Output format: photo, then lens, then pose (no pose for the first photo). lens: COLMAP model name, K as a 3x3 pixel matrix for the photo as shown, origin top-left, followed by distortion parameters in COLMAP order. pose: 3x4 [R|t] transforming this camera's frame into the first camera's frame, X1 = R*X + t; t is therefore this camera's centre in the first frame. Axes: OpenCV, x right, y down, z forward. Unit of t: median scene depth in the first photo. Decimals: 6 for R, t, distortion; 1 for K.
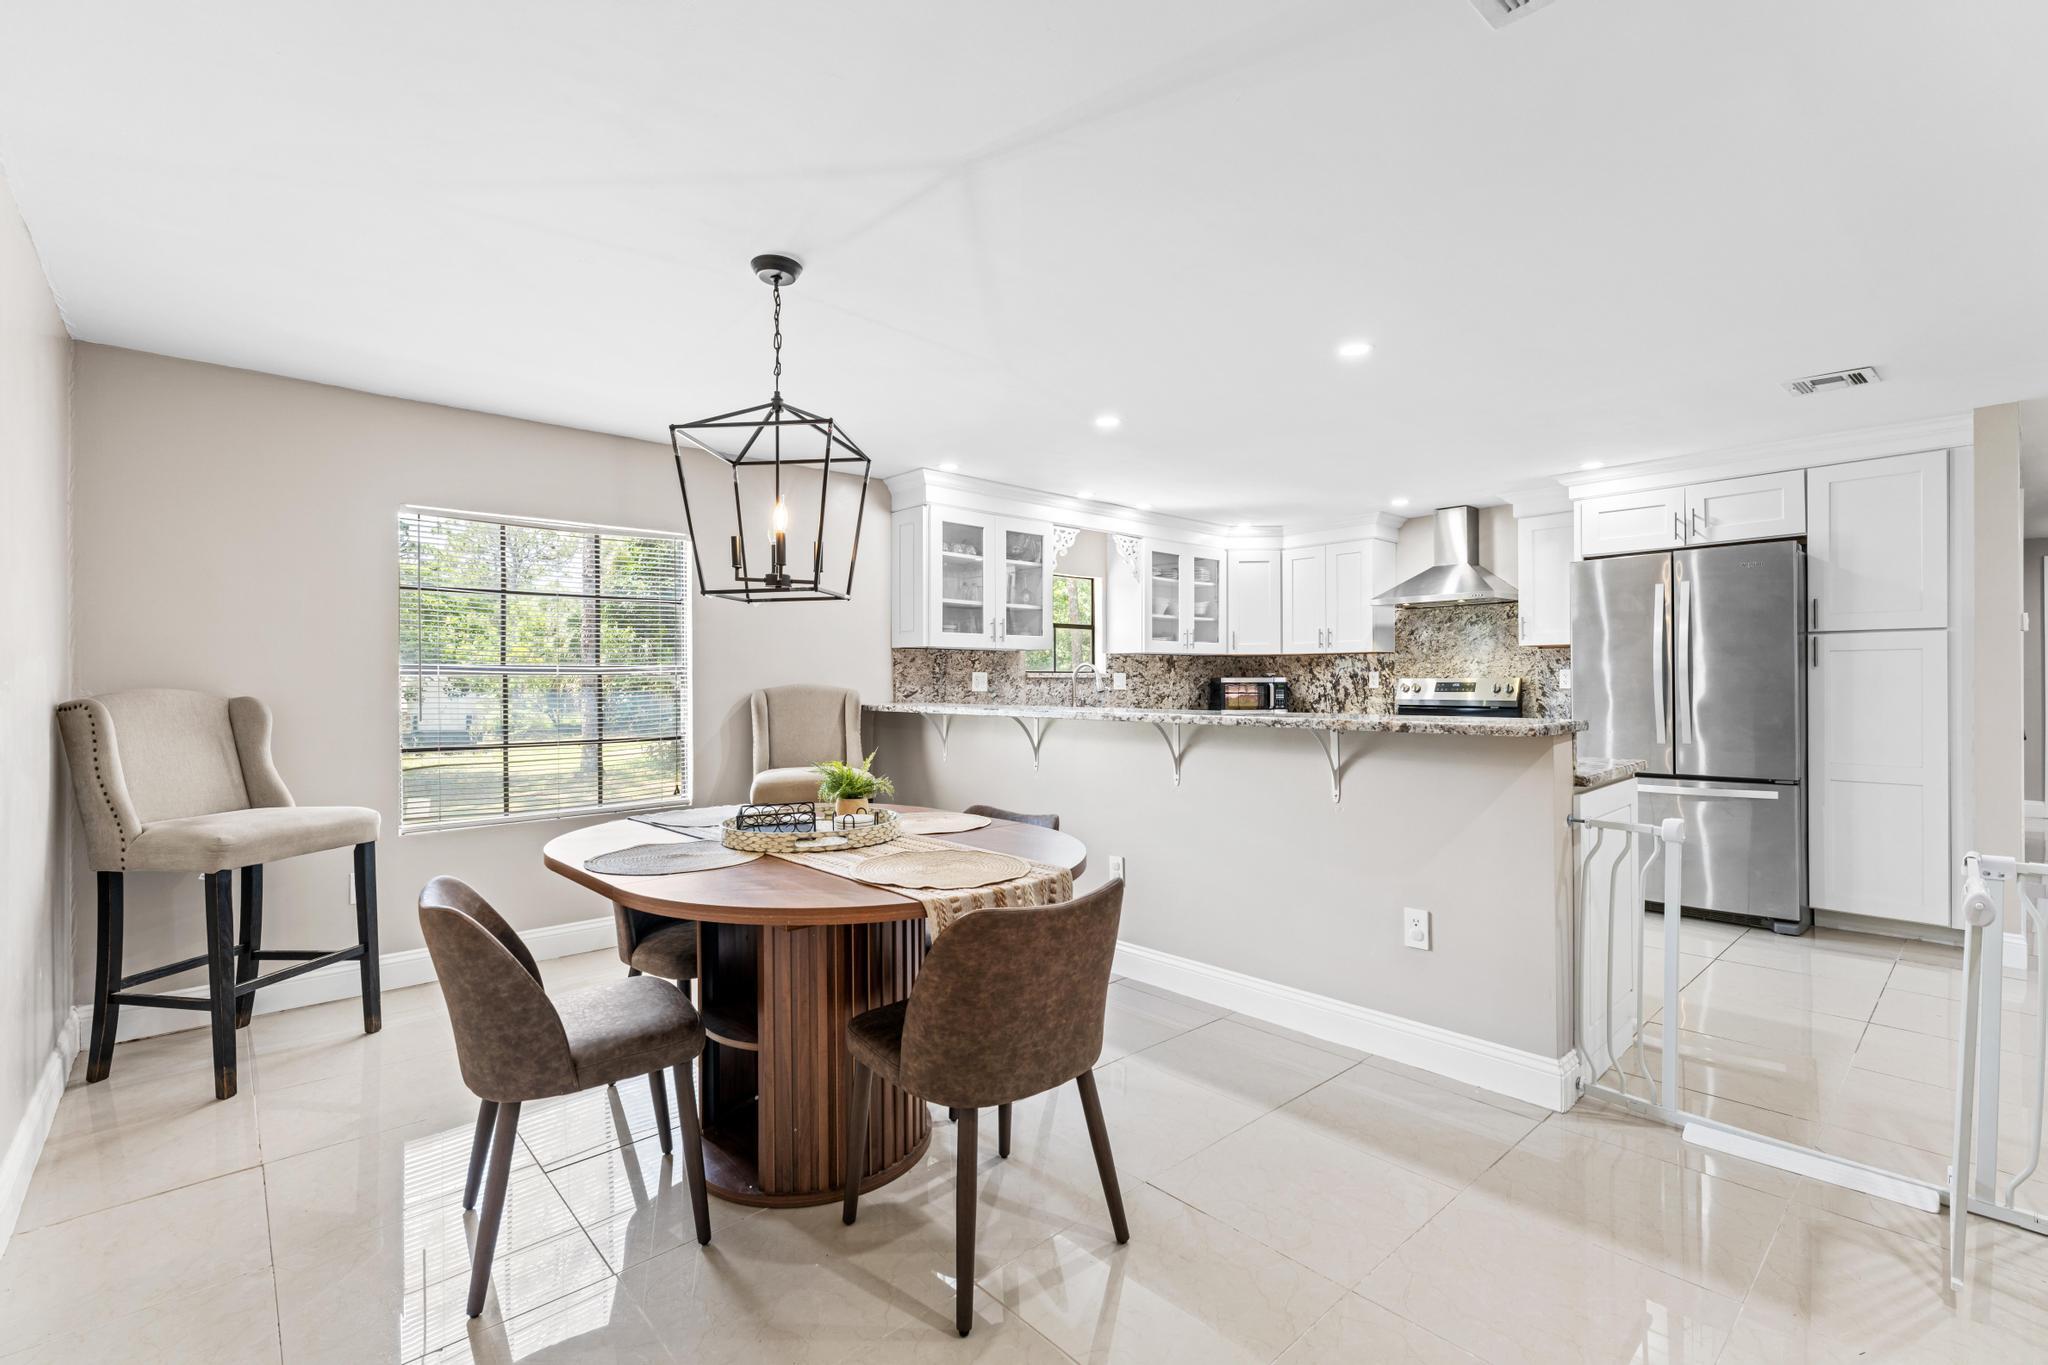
lens RADIAL K [[854.7, 0, 1035.7], [0, 854.7, 682.5], [0, 0, 1]] dist [-0.000265, -0.000885]
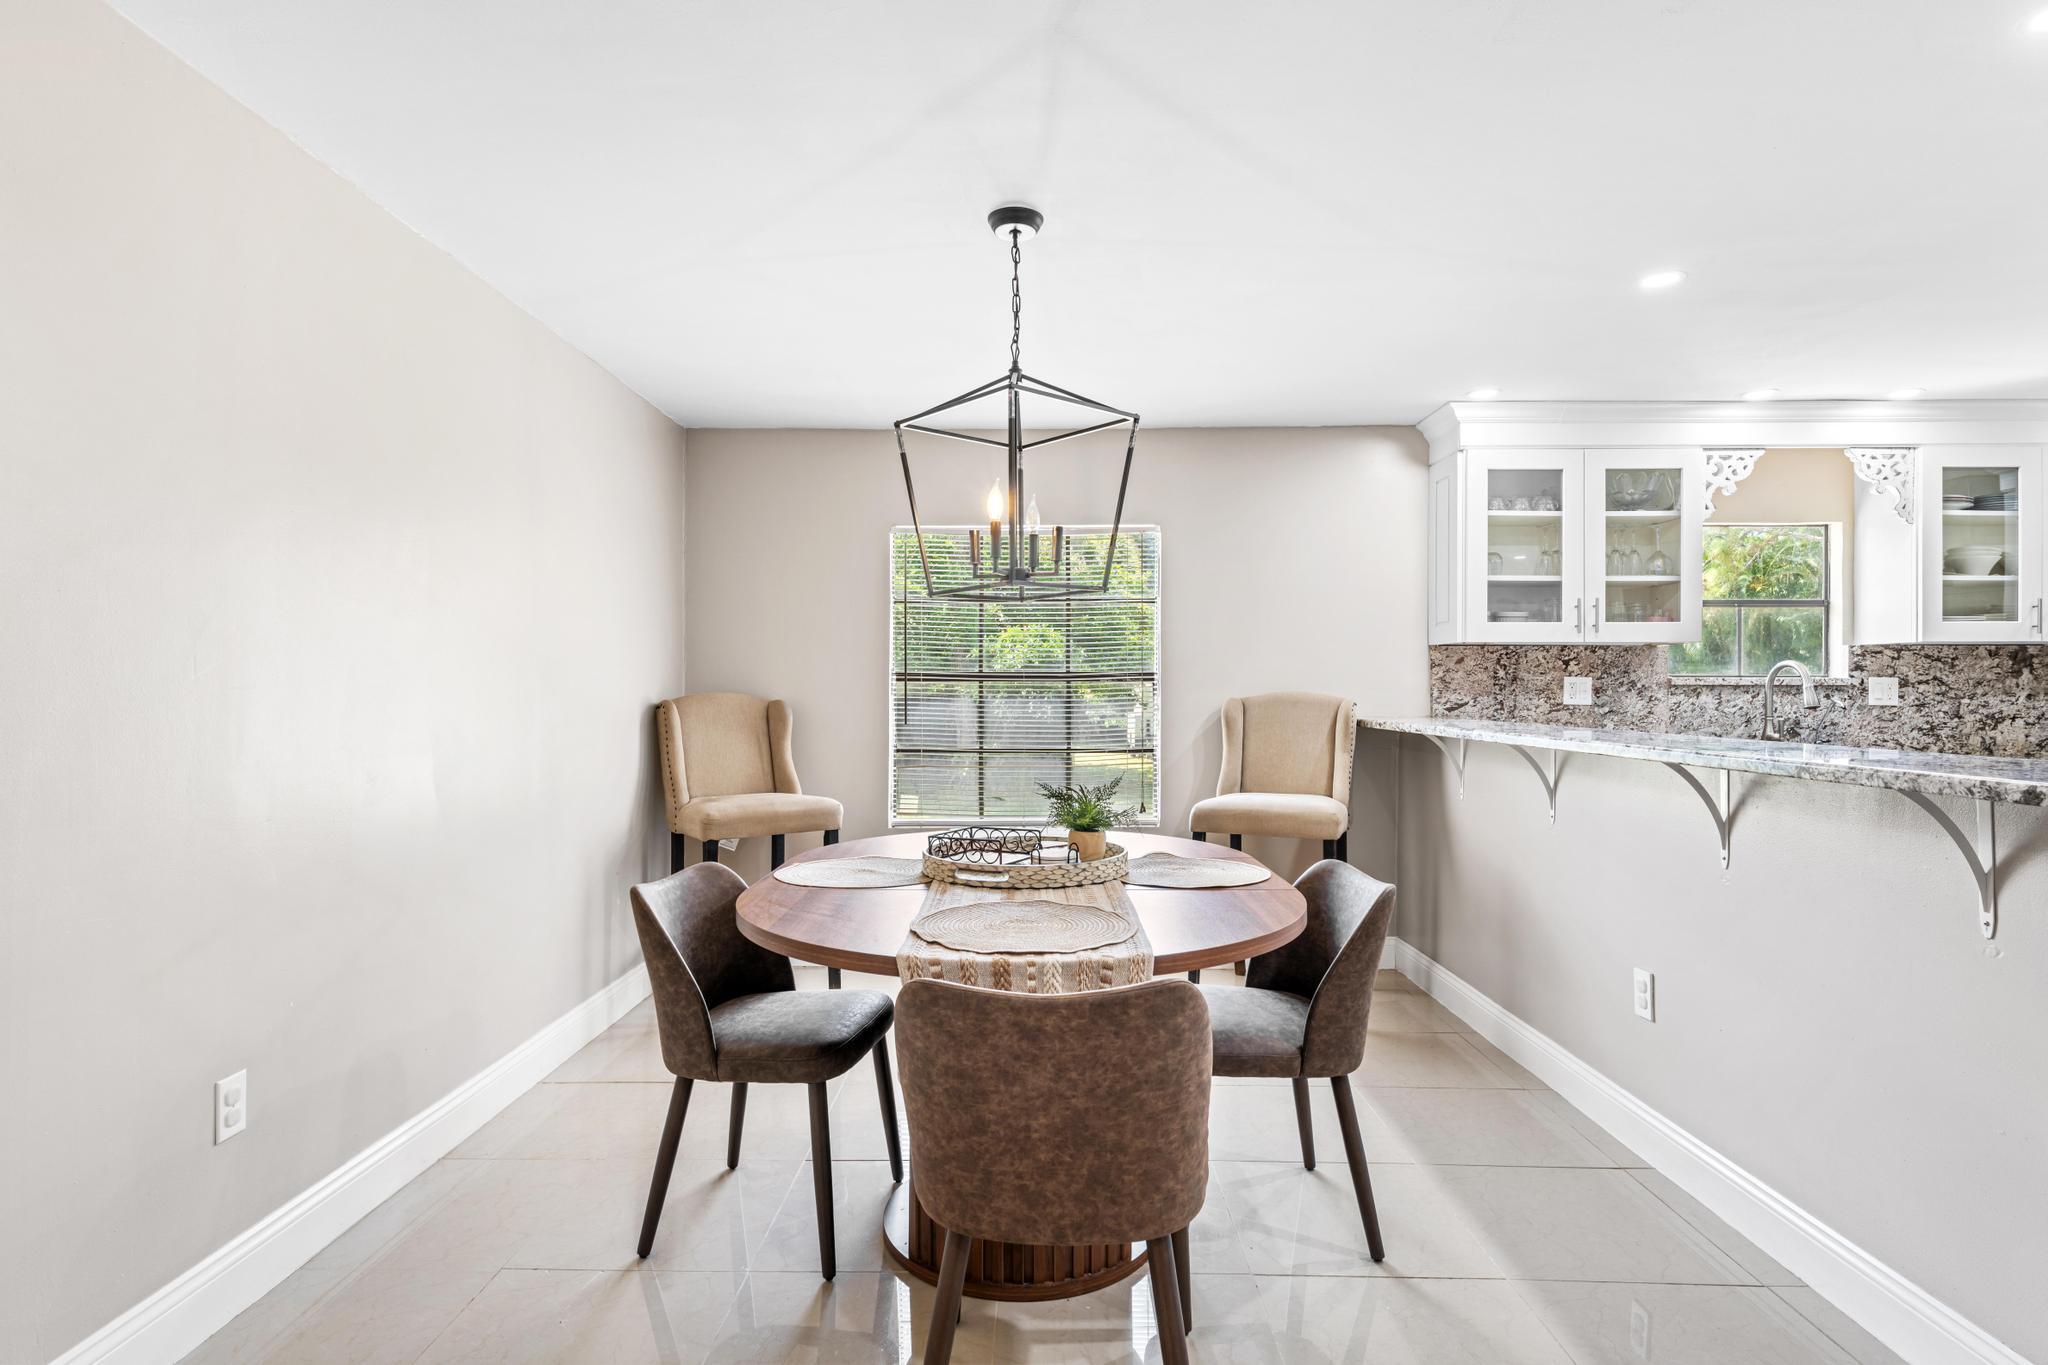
lens RADIAL K [[1013.6, 0, 1022.8], [0, 1013.6, 683.9], [0, 0, 1]] dist [-0.004442, -0.000039]
pose [[0.745080, 0.001181, -0.666974, 0.159443], [-0.004923, 0.999981, -0.003729, -0.001218], [0.666957, 0.006062, 0.745072, 0.090734]]
